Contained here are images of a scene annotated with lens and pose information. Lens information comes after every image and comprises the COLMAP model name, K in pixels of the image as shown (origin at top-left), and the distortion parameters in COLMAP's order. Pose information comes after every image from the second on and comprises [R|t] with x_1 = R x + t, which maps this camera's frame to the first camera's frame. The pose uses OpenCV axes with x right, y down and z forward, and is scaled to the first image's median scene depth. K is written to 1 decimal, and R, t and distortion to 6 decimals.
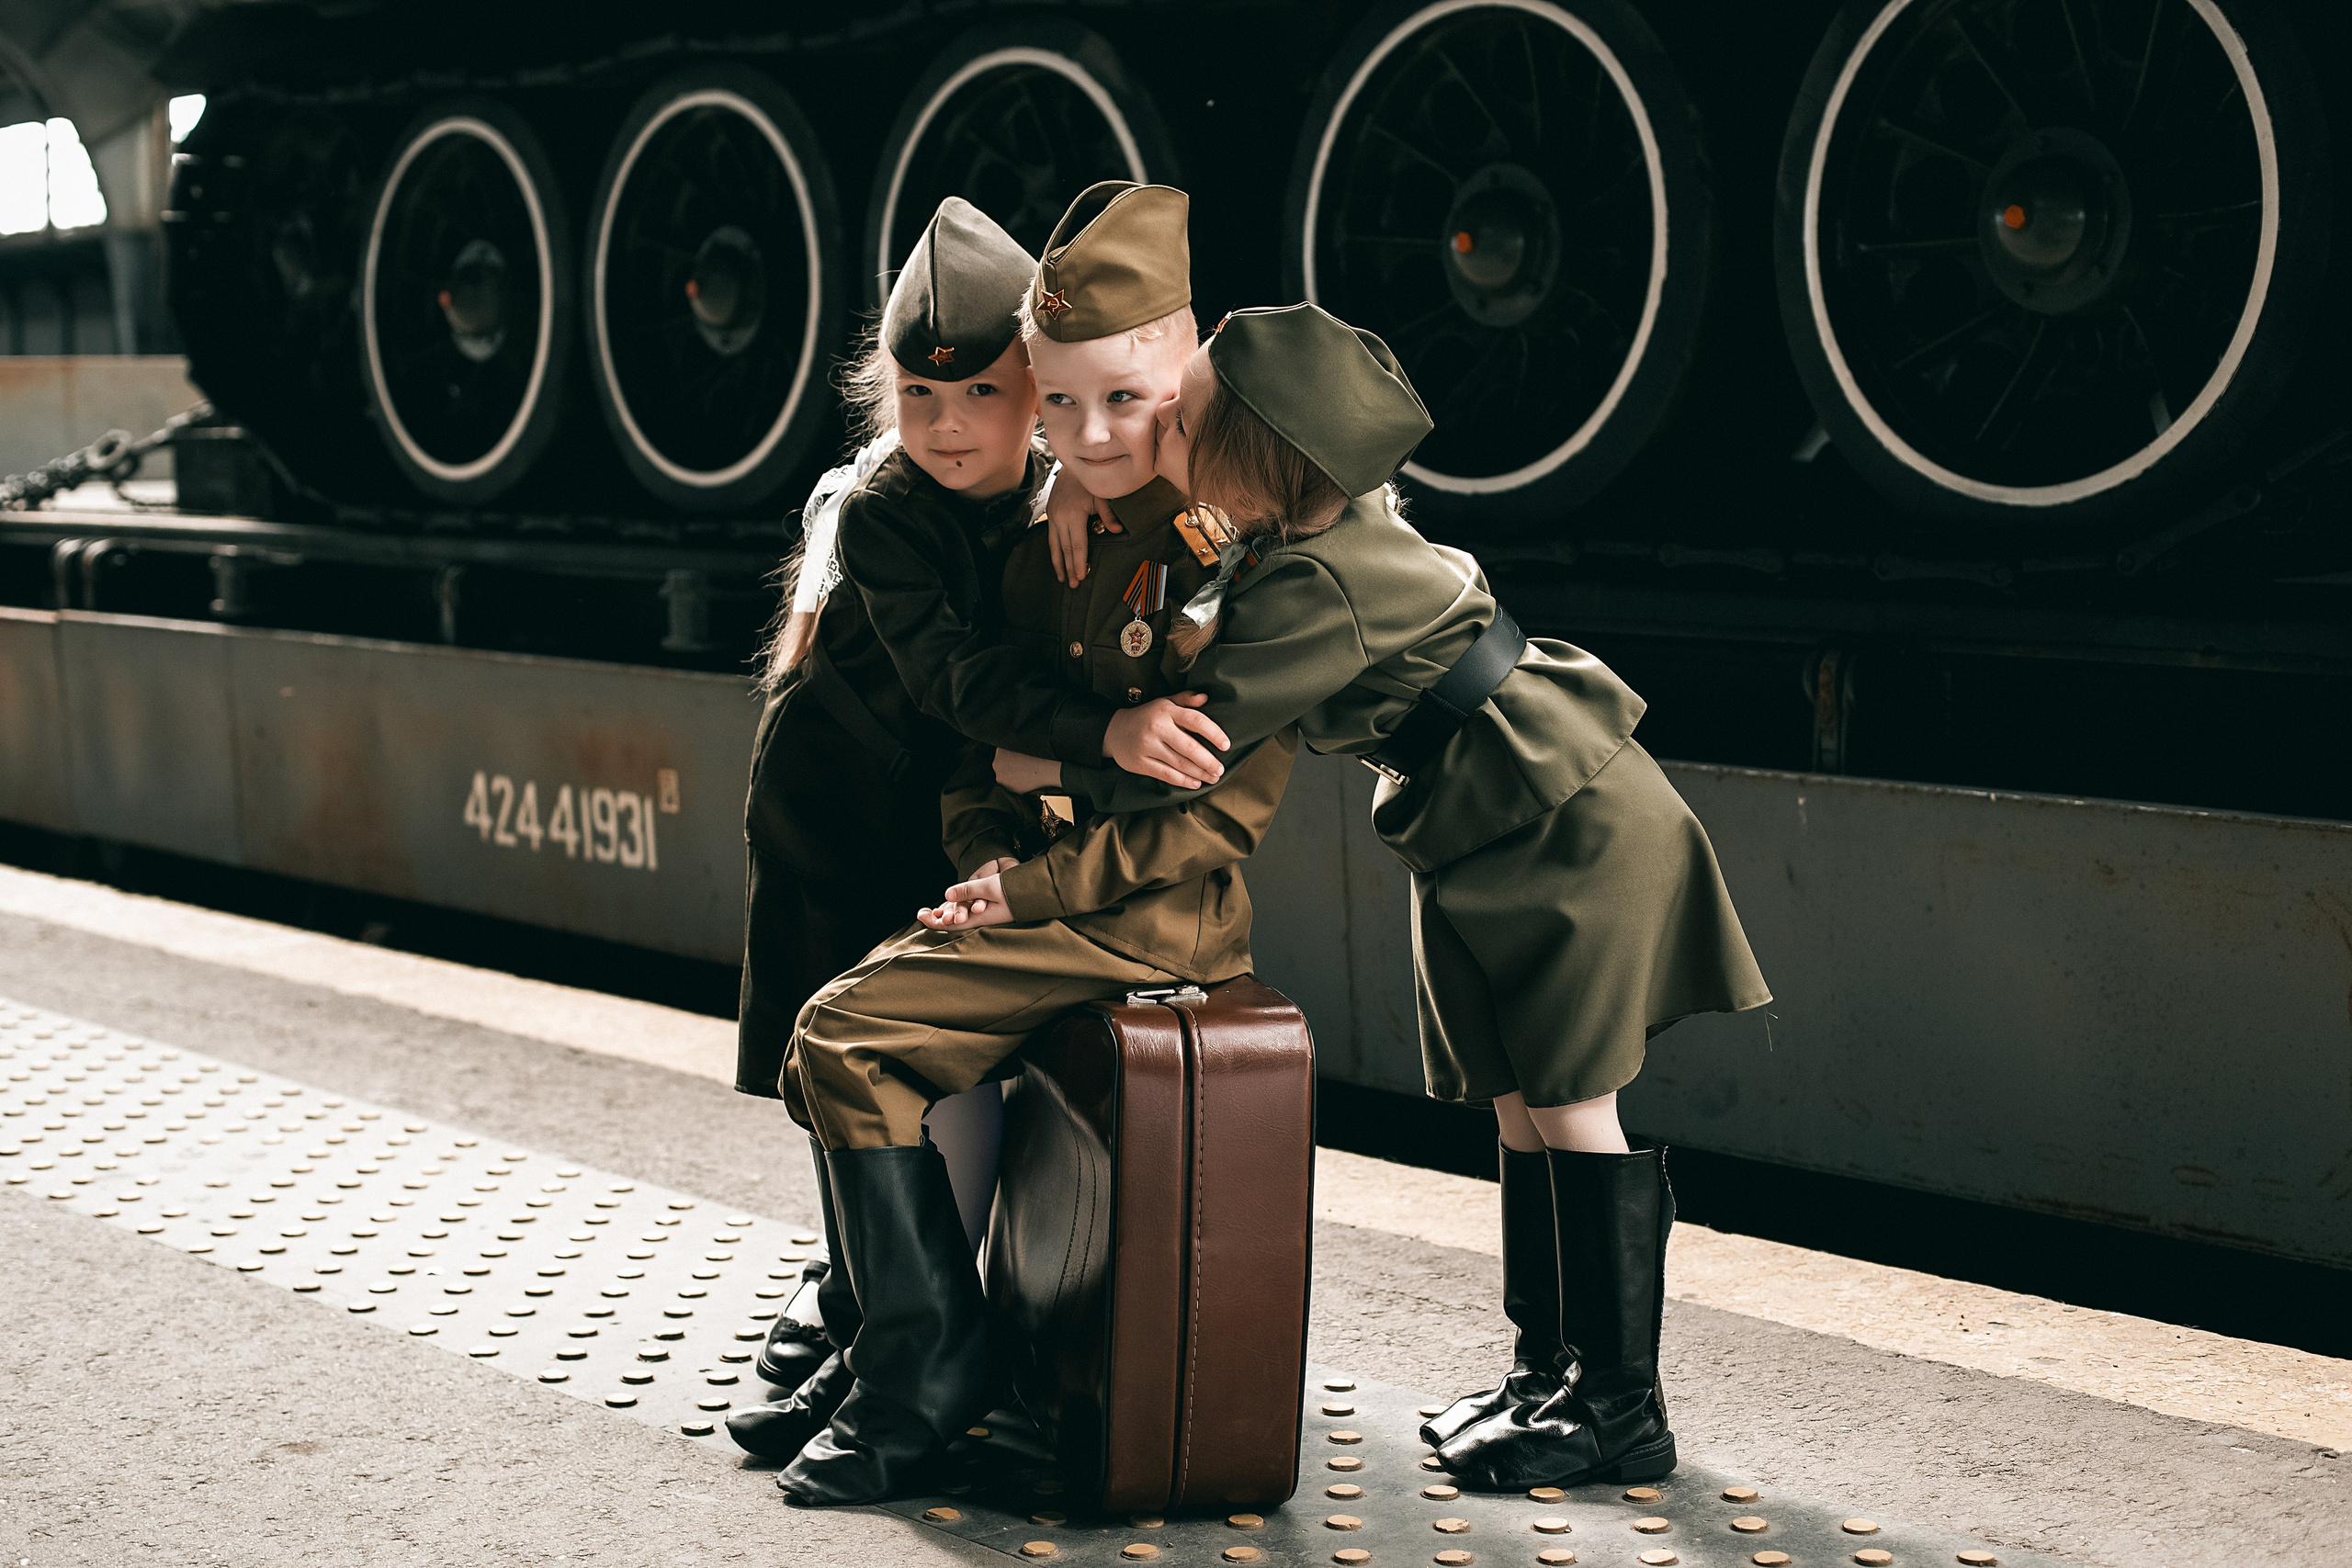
lens RADIAL K [[3690.9, 0, 1220.8], [0, 3690.9, 829.8], [0, 0, 1]] dist [-0.151282, 0.174599]
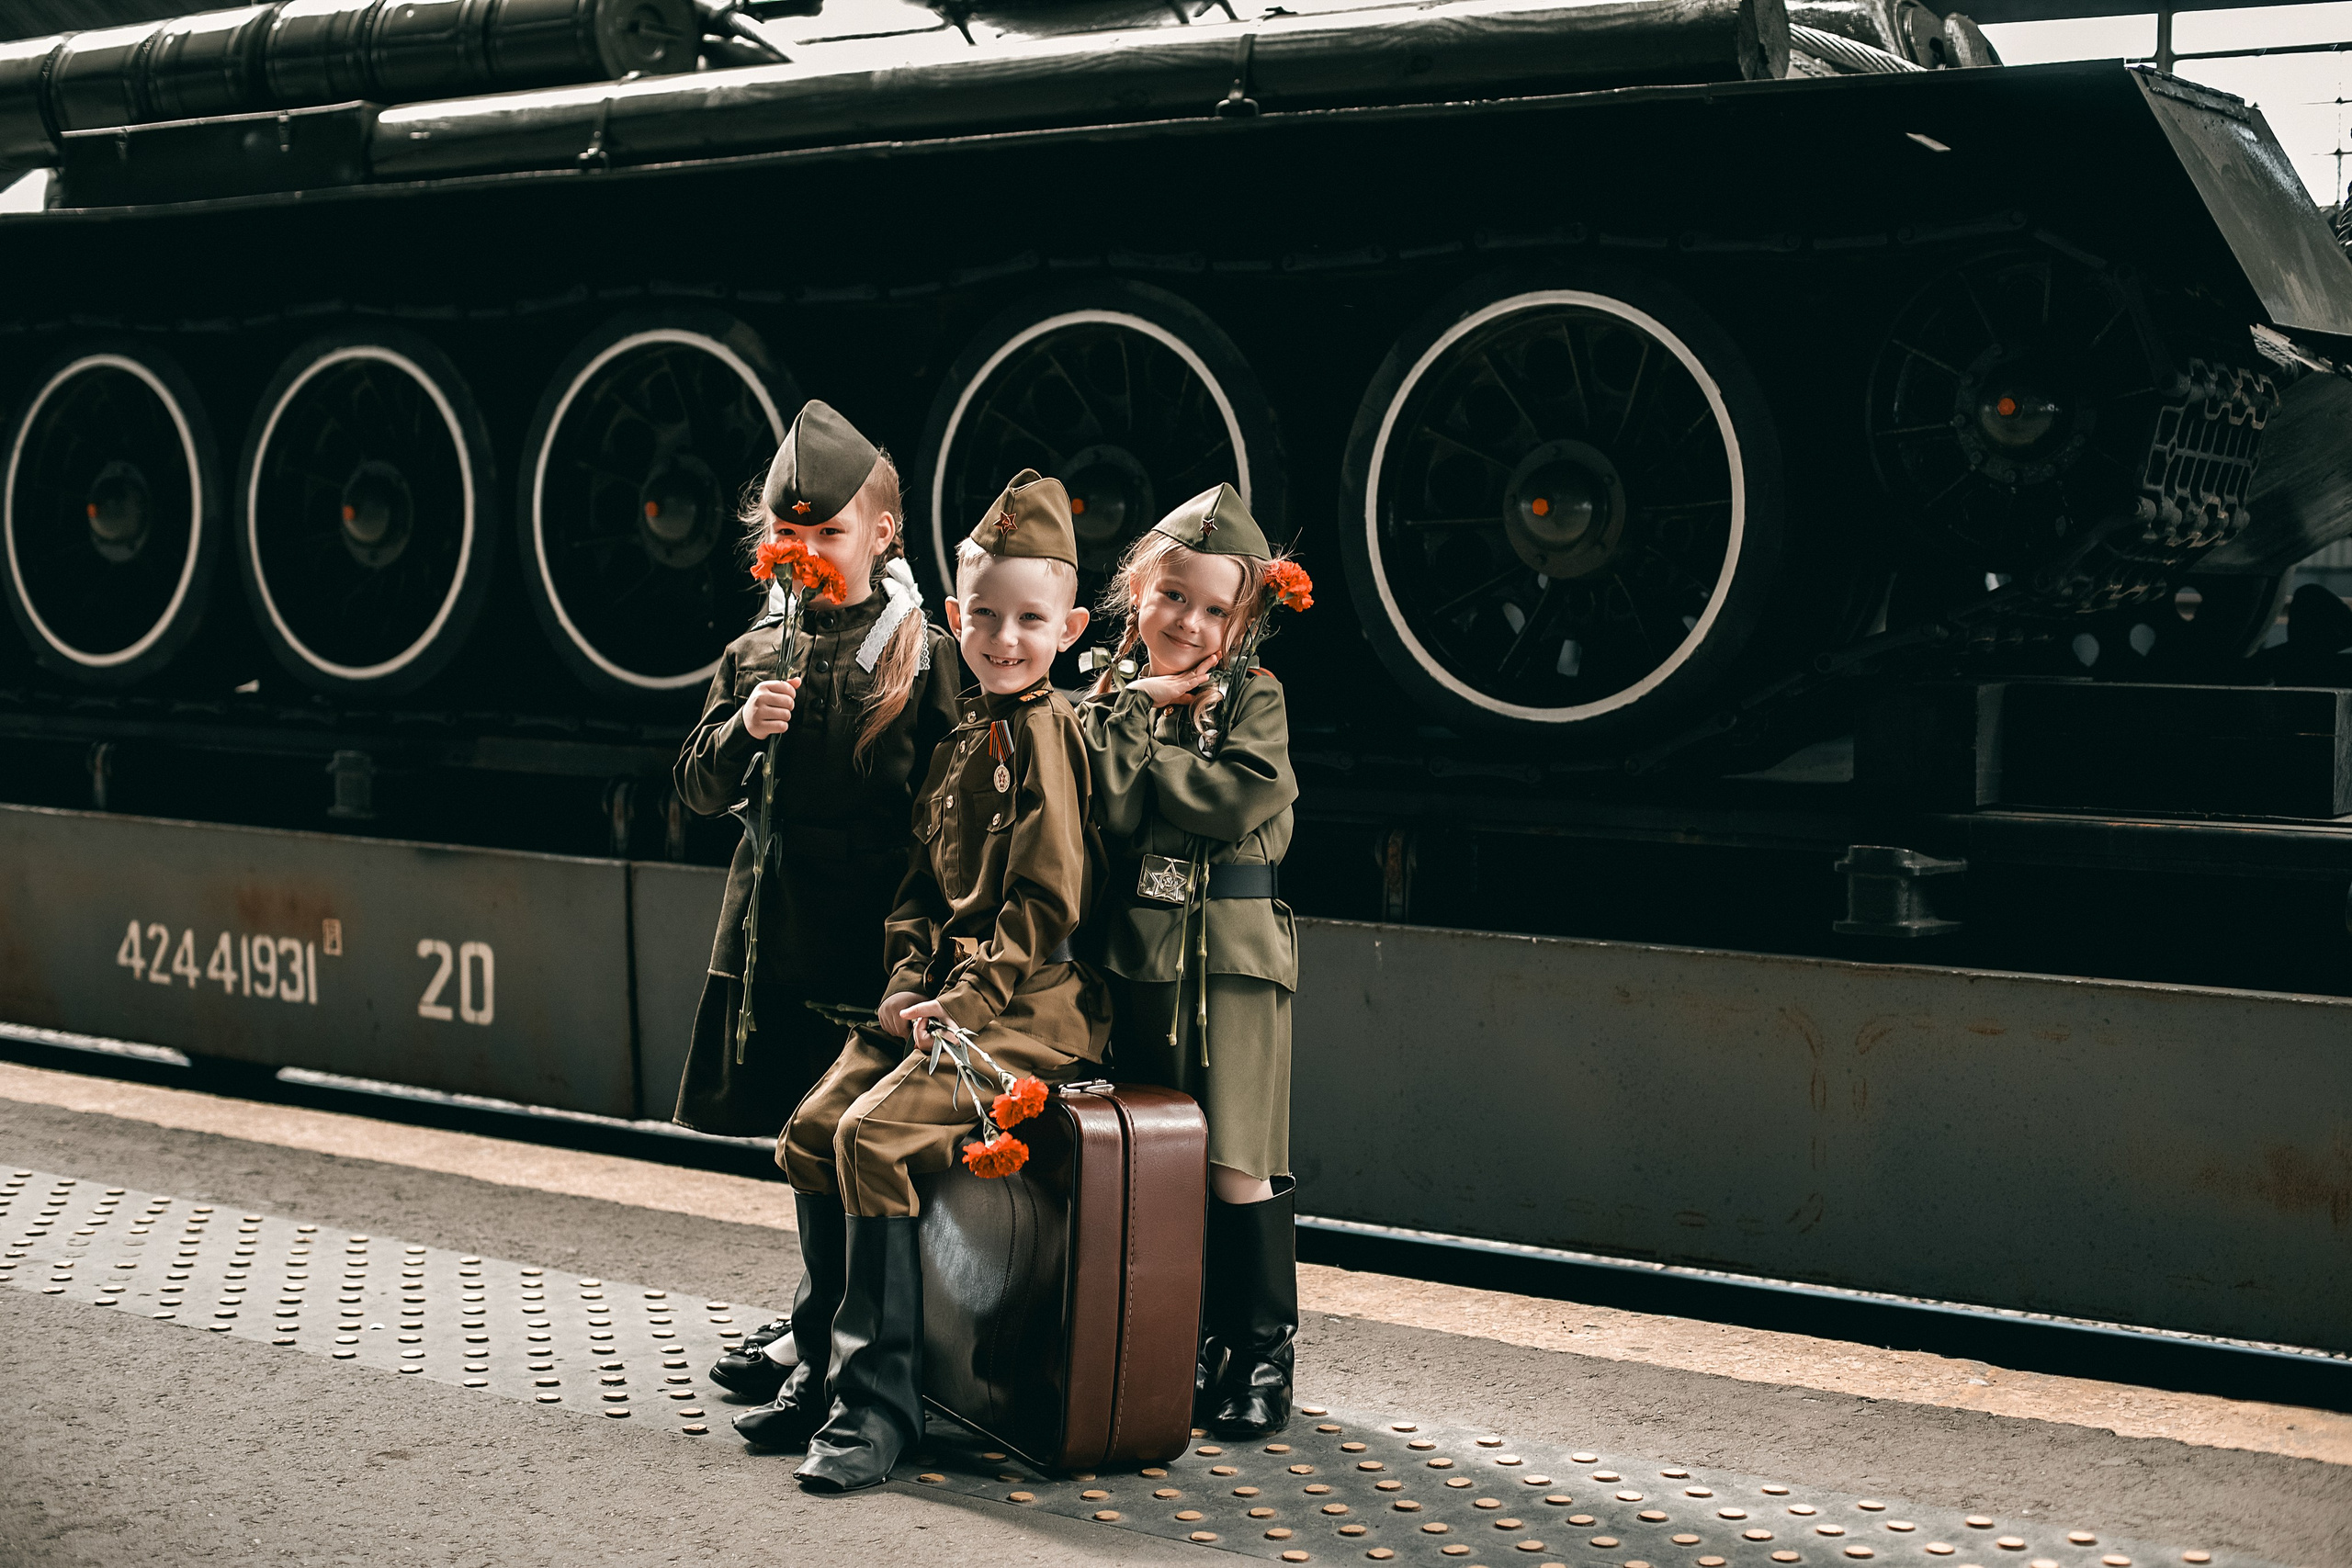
lens RADIAL K [[3461.9, 0, 1176.0], [0, 3461.9, 784.0], [0, 0, 1]] dist [-0.143403, 0.127384]
pose [[0.971767, 0.004566, 0.235897, -0.209957], [0.007406, 0.998730, -0.049840, -0.003913], [-0.235825, 0.050180, 0.970499, -0.192959]]
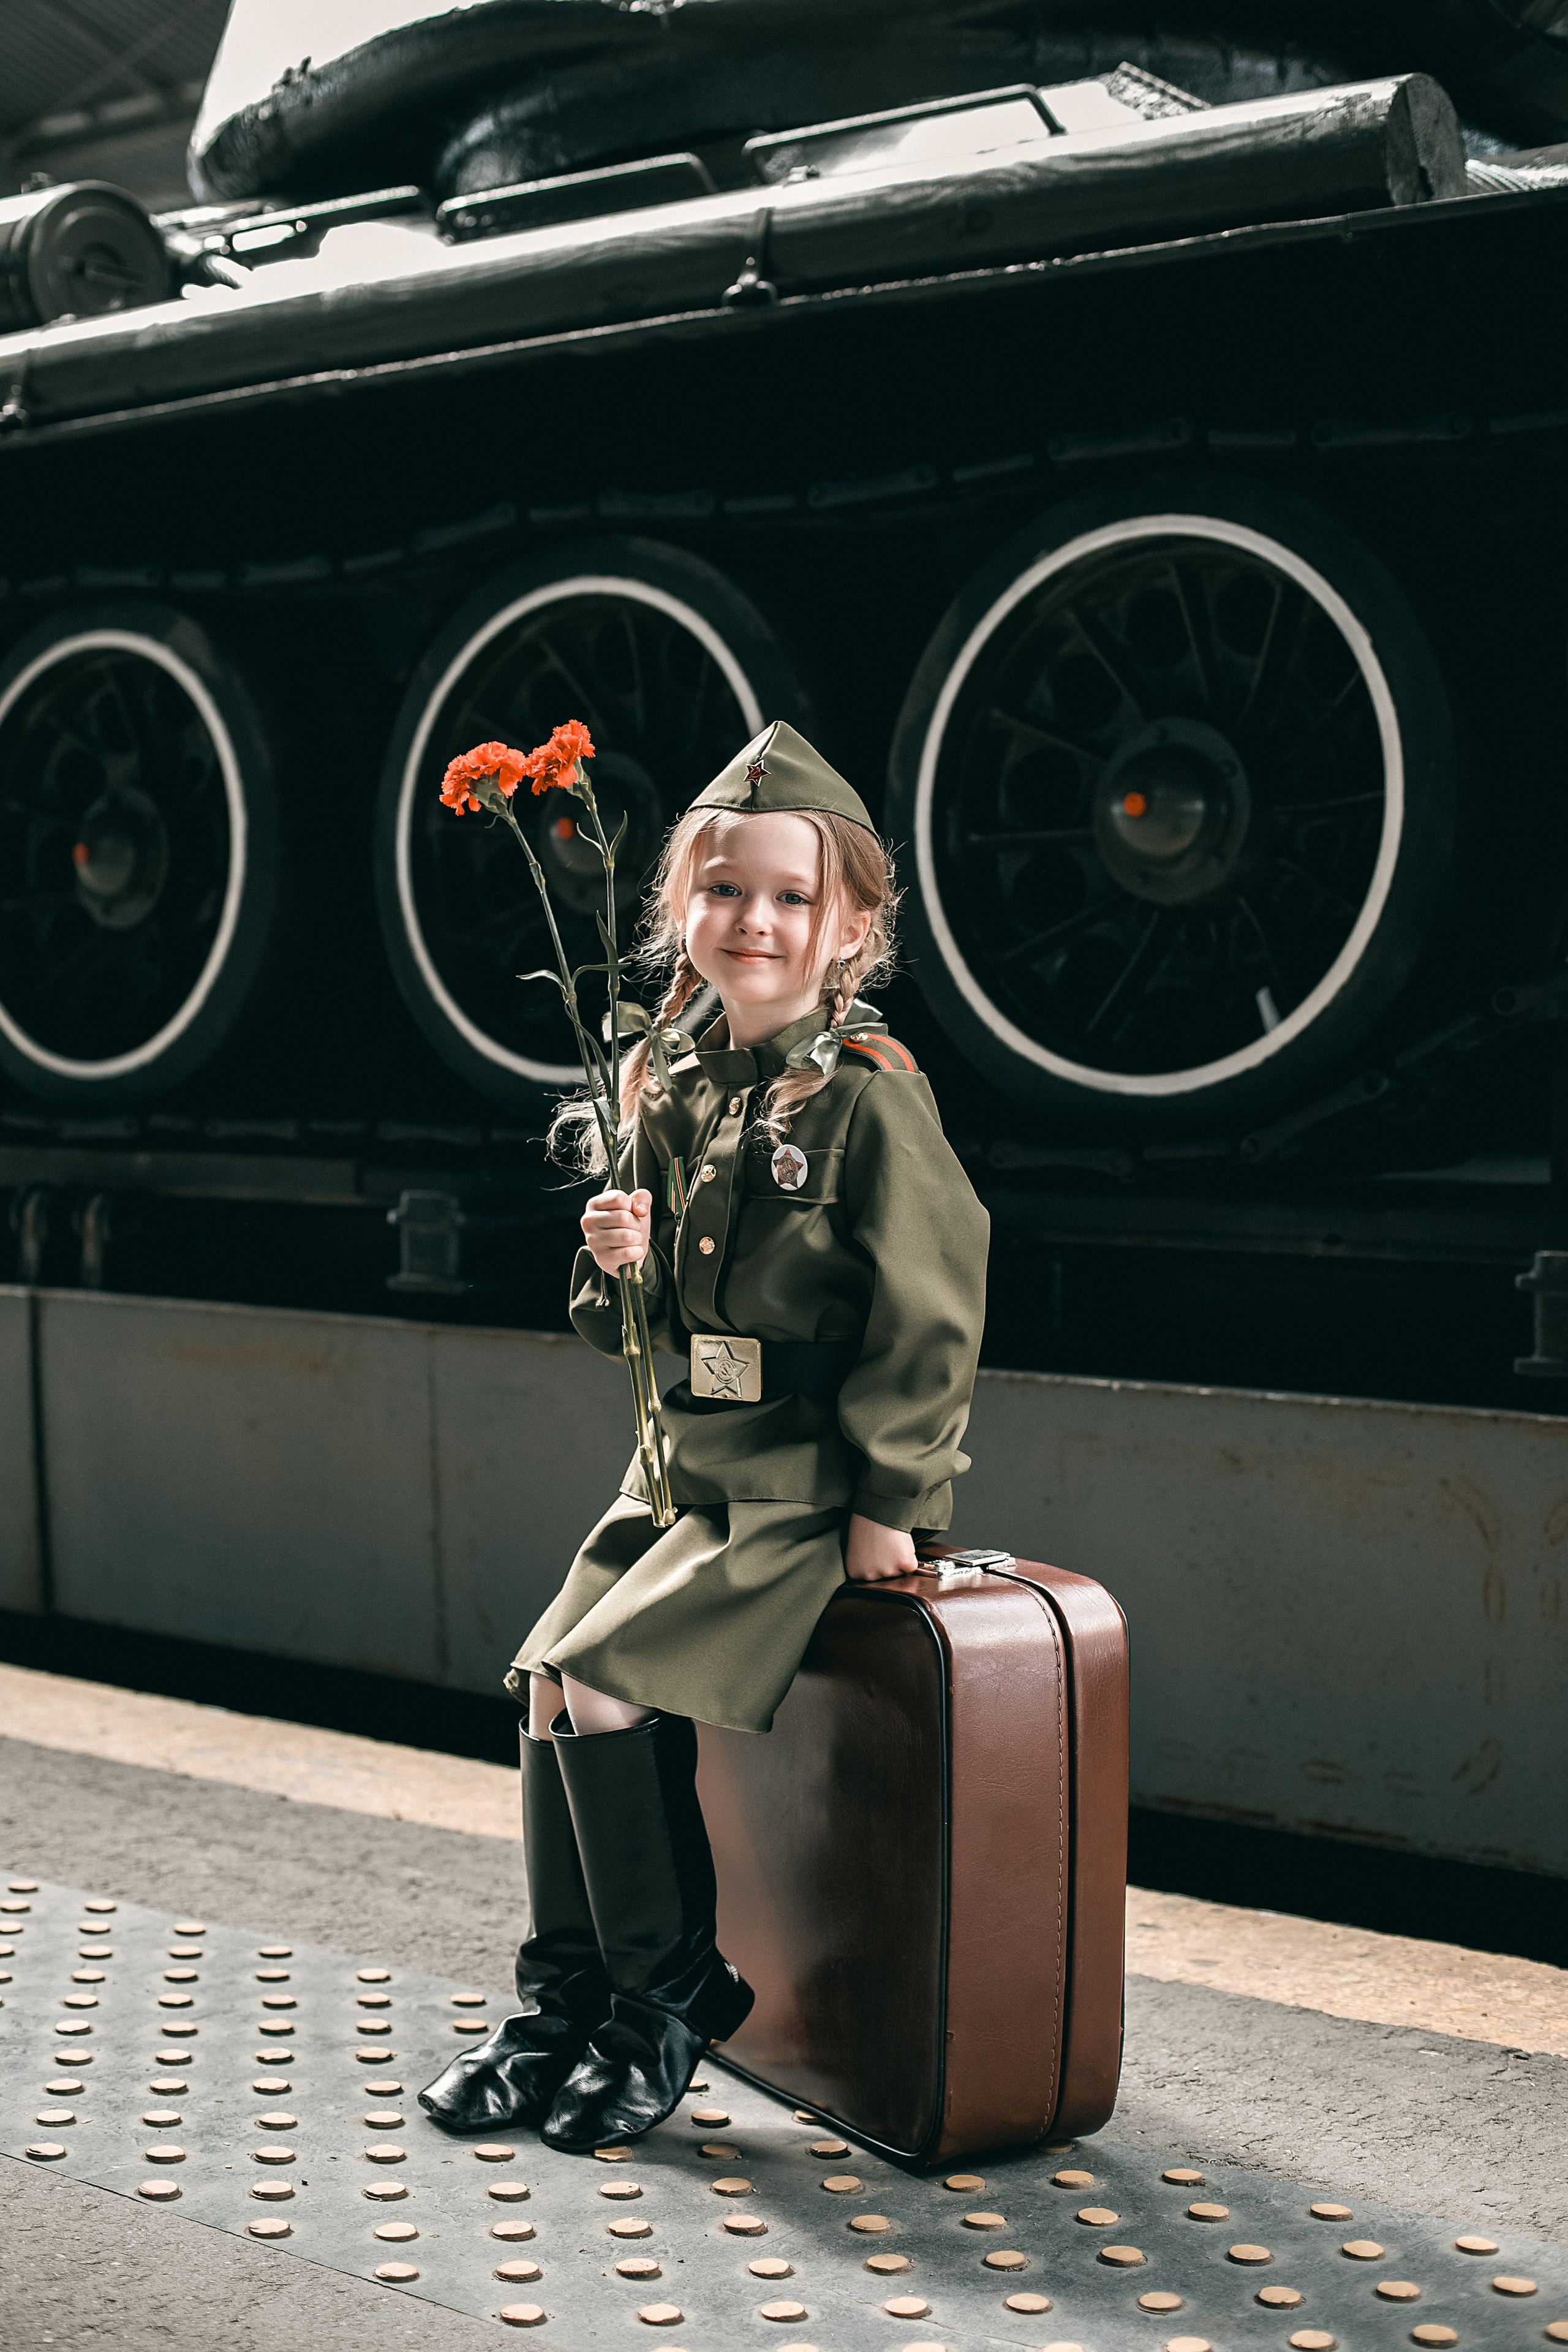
lens RADIAL K [[3462.3, 0, 784.0], [0, 3462.3, 1176.0], [0, 0, 1]] dist [-0.143403, 0.127384]
pose [[0.987056, 0.018563, 0.159297, -0.025358], [-0.004987, 0.996351, -0.085201, 0.013963], [-0.160298, 0.083304, 0.983547, 0.095880]]
